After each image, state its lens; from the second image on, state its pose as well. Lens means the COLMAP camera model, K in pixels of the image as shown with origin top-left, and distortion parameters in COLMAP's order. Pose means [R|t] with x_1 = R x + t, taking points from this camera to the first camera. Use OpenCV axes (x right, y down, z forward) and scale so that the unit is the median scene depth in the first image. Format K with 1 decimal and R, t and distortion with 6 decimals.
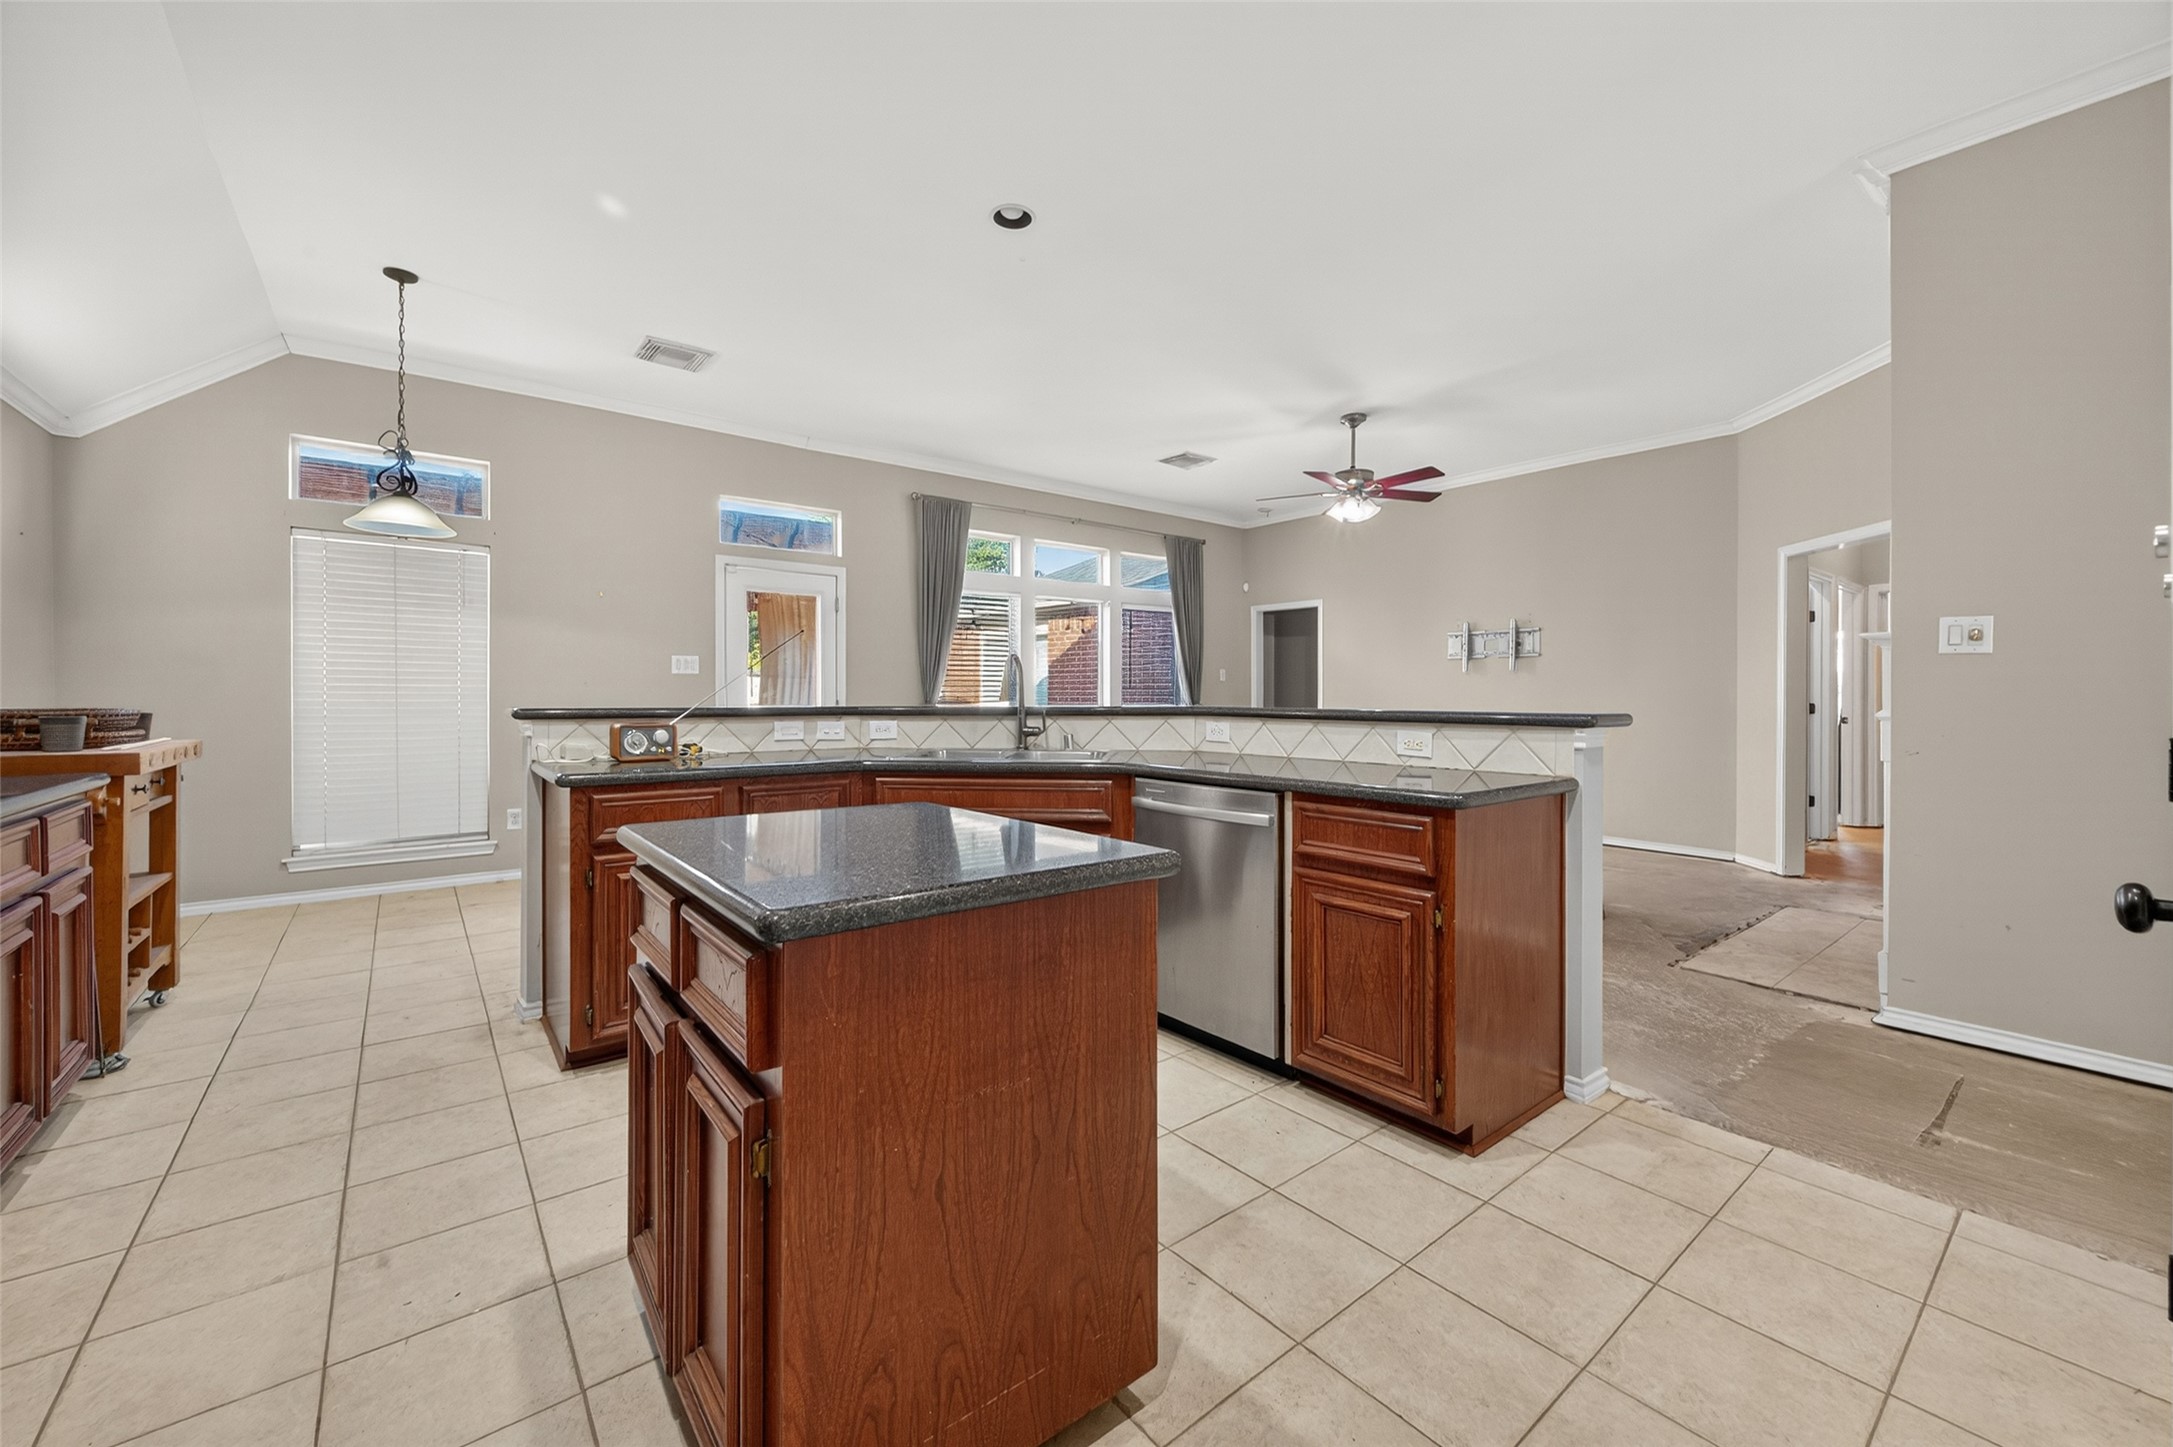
lens RADIAL K [[852.9, 0, 1090.9], [0, 852.9, 713.3], [0, 0, 1]] dist [0.008944, -0.001431]
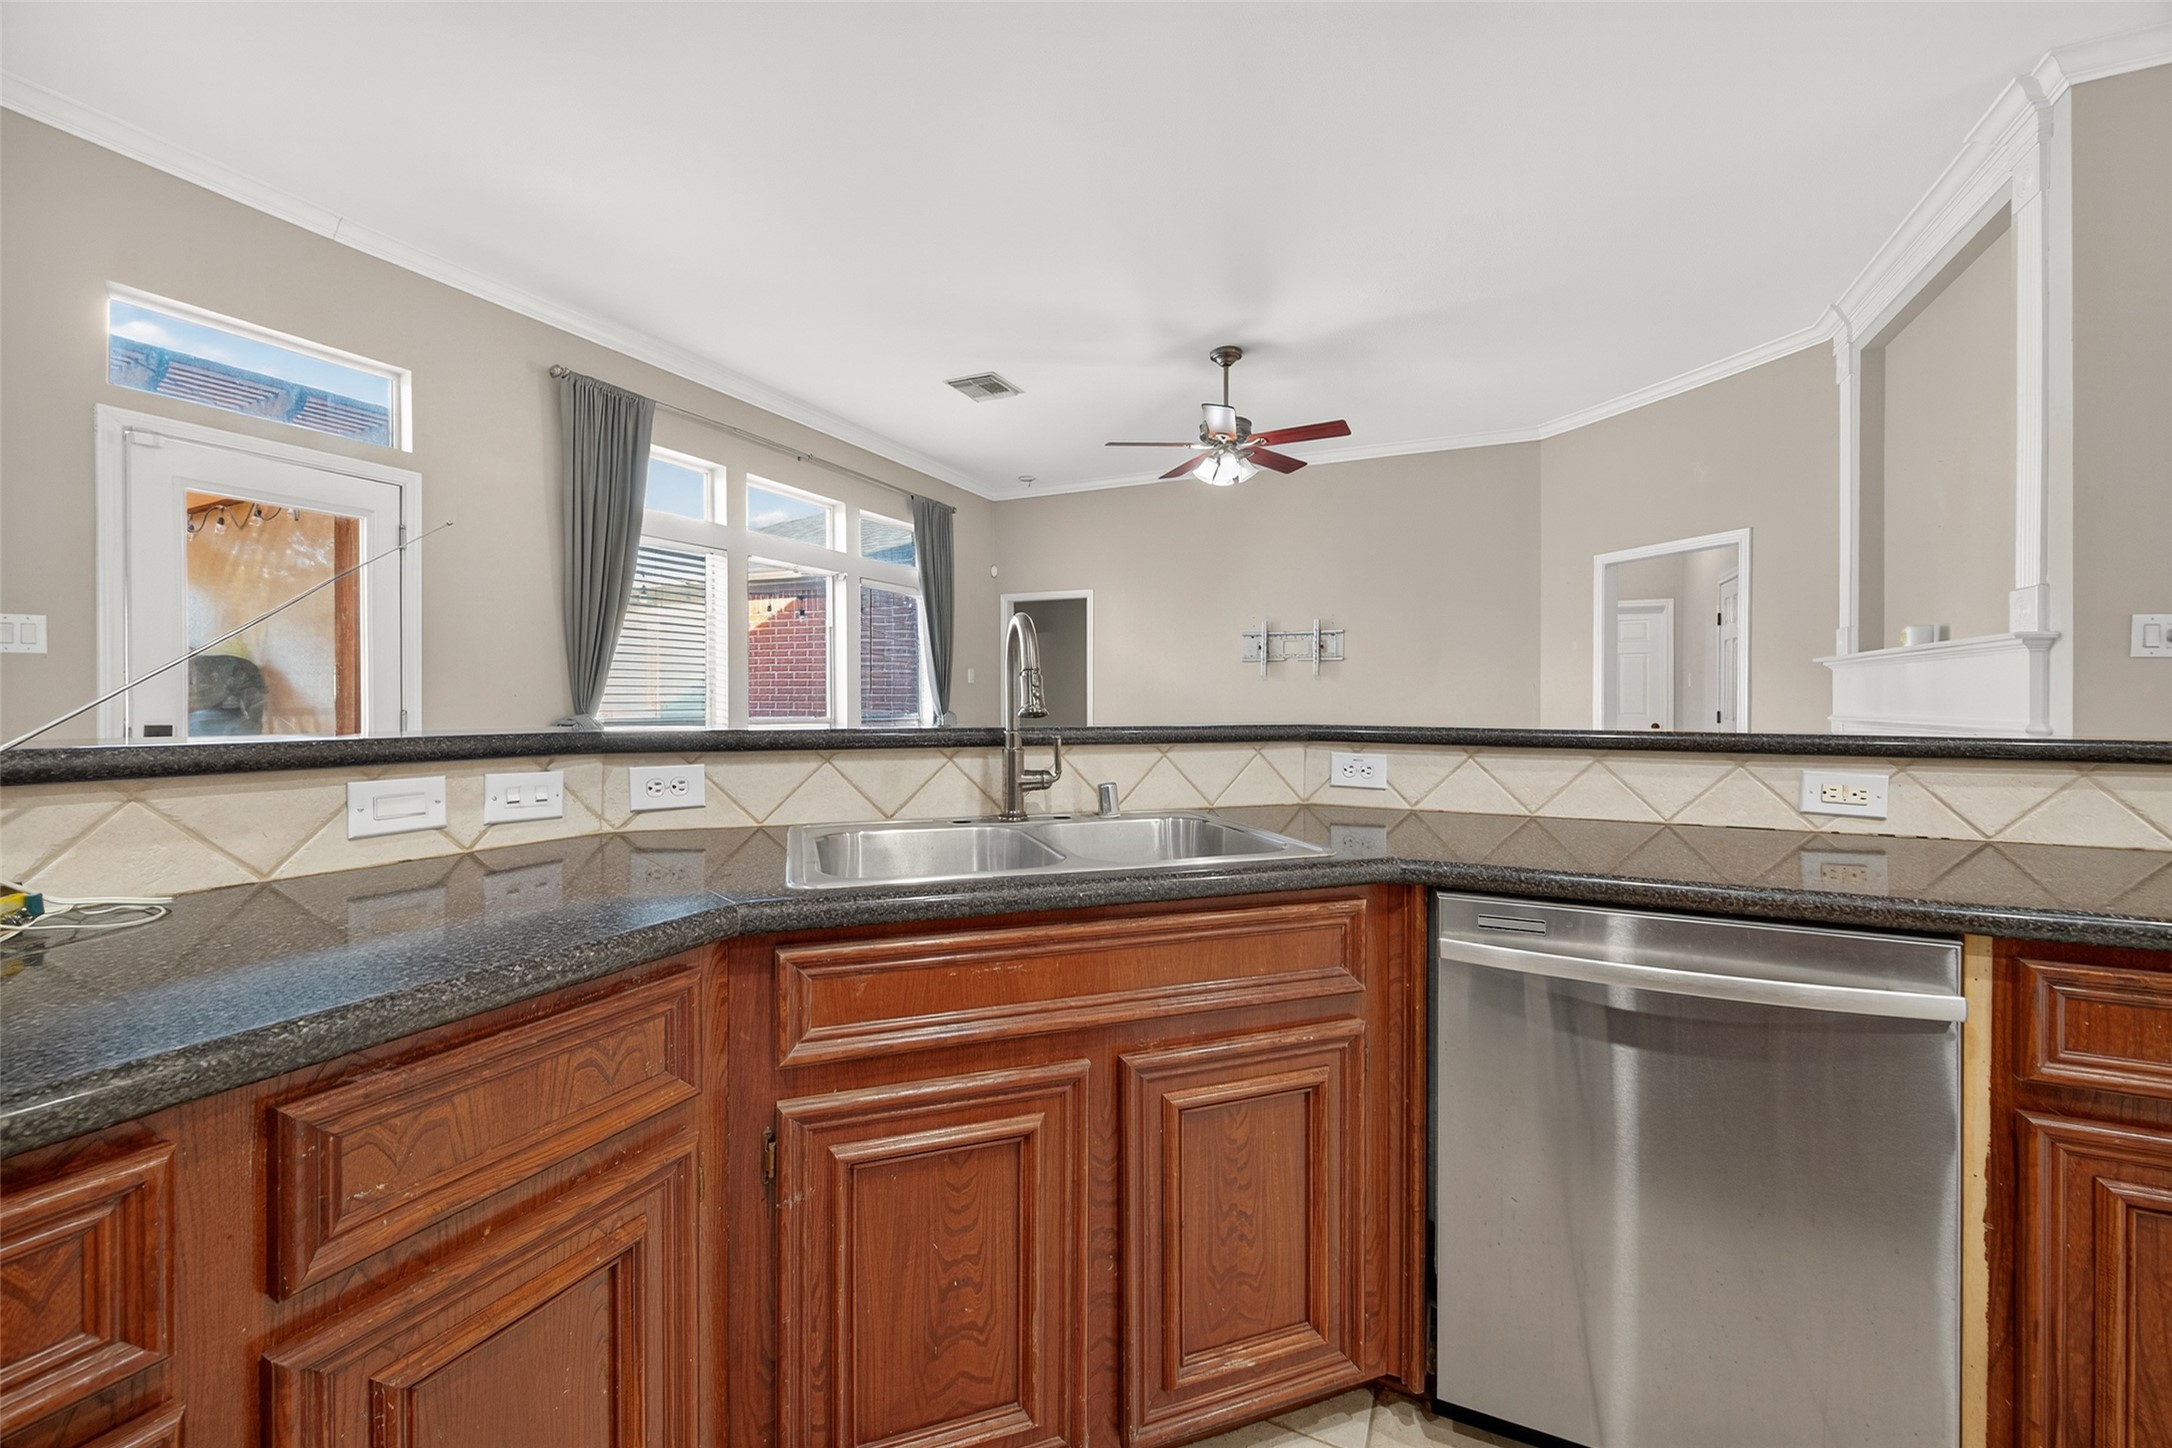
lens RADIAL K [[852.5, 0, 1084.2], [0, 852.5, 704.2], [0, 0, 1]] dist [0.008944, -0.001431]
pose [[0.902452, 0.000680, 0.430791, -0.148136], [0.006126, 0.999877, -0.014412, -0.008461], [-0.430748, 0.015645, 0.902337, 0.329932]]
